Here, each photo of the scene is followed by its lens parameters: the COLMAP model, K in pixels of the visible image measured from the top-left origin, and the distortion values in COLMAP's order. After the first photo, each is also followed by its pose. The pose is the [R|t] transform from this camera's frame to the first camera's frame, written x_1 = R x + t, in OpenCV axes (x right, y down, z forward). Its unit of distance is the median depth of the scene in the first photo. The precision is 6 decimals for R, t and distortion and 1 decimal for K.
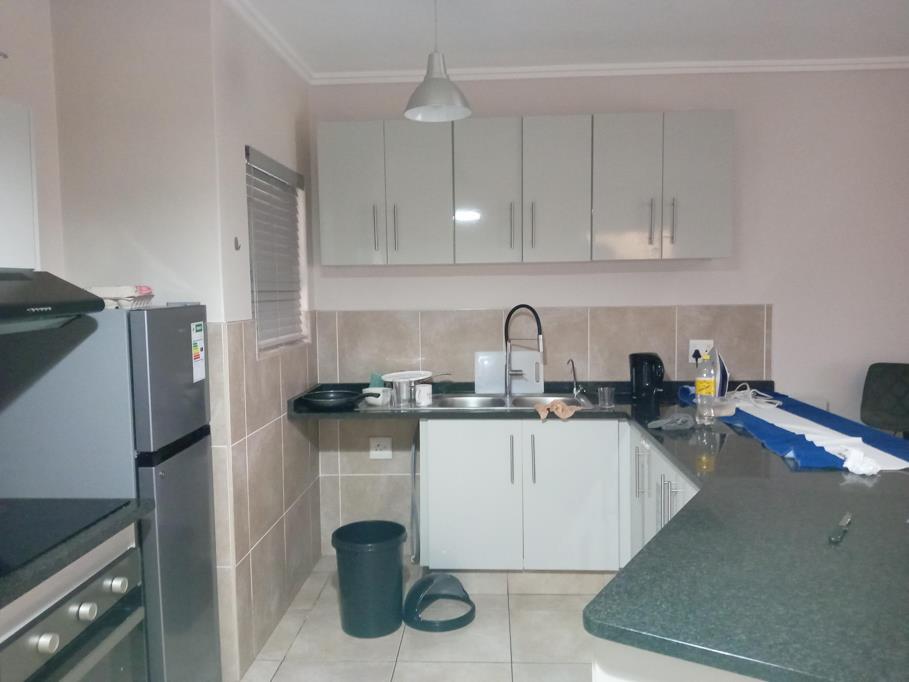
lens RADIAL K [[717.0, 0, 454.5], [0, 717.0, 341.0], [0, 0, 1]] dist [0.109802, -0.204690]
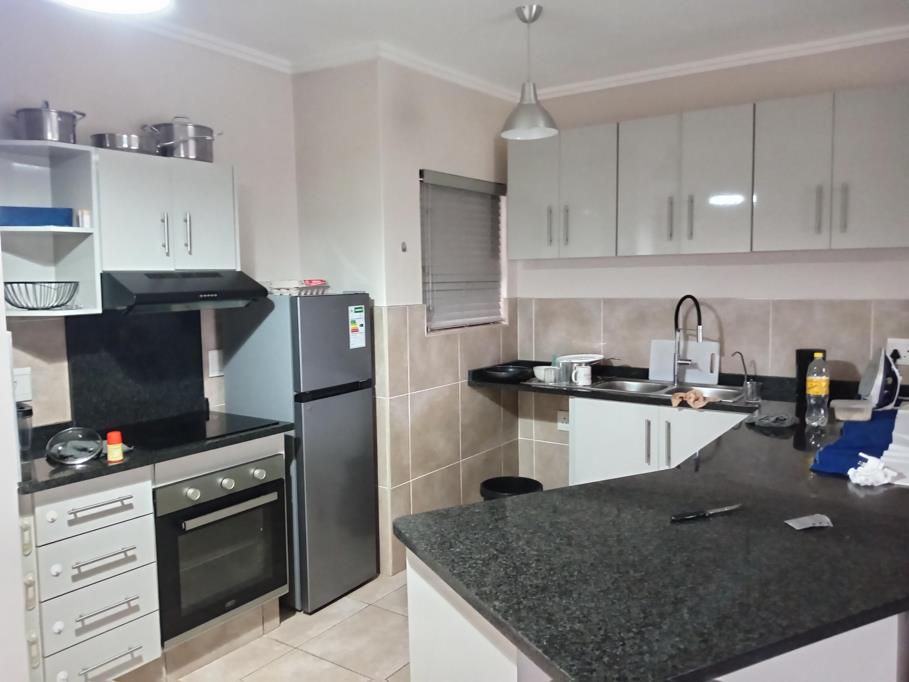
lens RADIAL K [[717.0, 0, 454.5], [0, 717.0, 341.0], [0, 0, 1]] dist [0.109802, -0.204690]
pose [[0.849436, 0.051663, -0.525156, 0.361568], [-0.038605, 0.998613, 0.035798, -0.010213], [0.526277, -0.010135, 0.850253, -0.050490]]
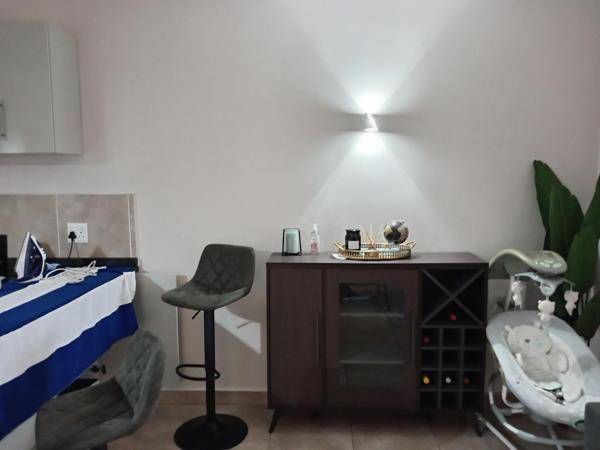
lens RADIAL K [[473.3, 0, 300.0], [0, 473.3, 225.0], [0, 0, 1]] dist [0.109802, -0.204690]
pose [[0.999920, 0.005744, -0.011244, 0.755713], [-0.005435, 0.999612, 0.027312, -0.023220], [0.011397, -0.027248, 0.999564, 0.230763]]
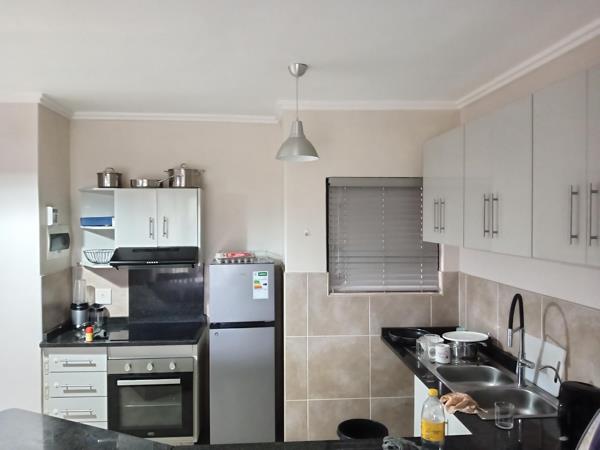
lens RADIAL K [[473.3, 0, 300.0], [0, 473.3, 225.0], [0, 0, 1]] dist [0.109802, -0.204690]
pose [[0.126107, 0.031826, -0.991506, 0.708599], [-0.075442, 0.996899, 0.022404, -0.137689], [0.989144, 0.071975, 0.128117, 0.628702]]
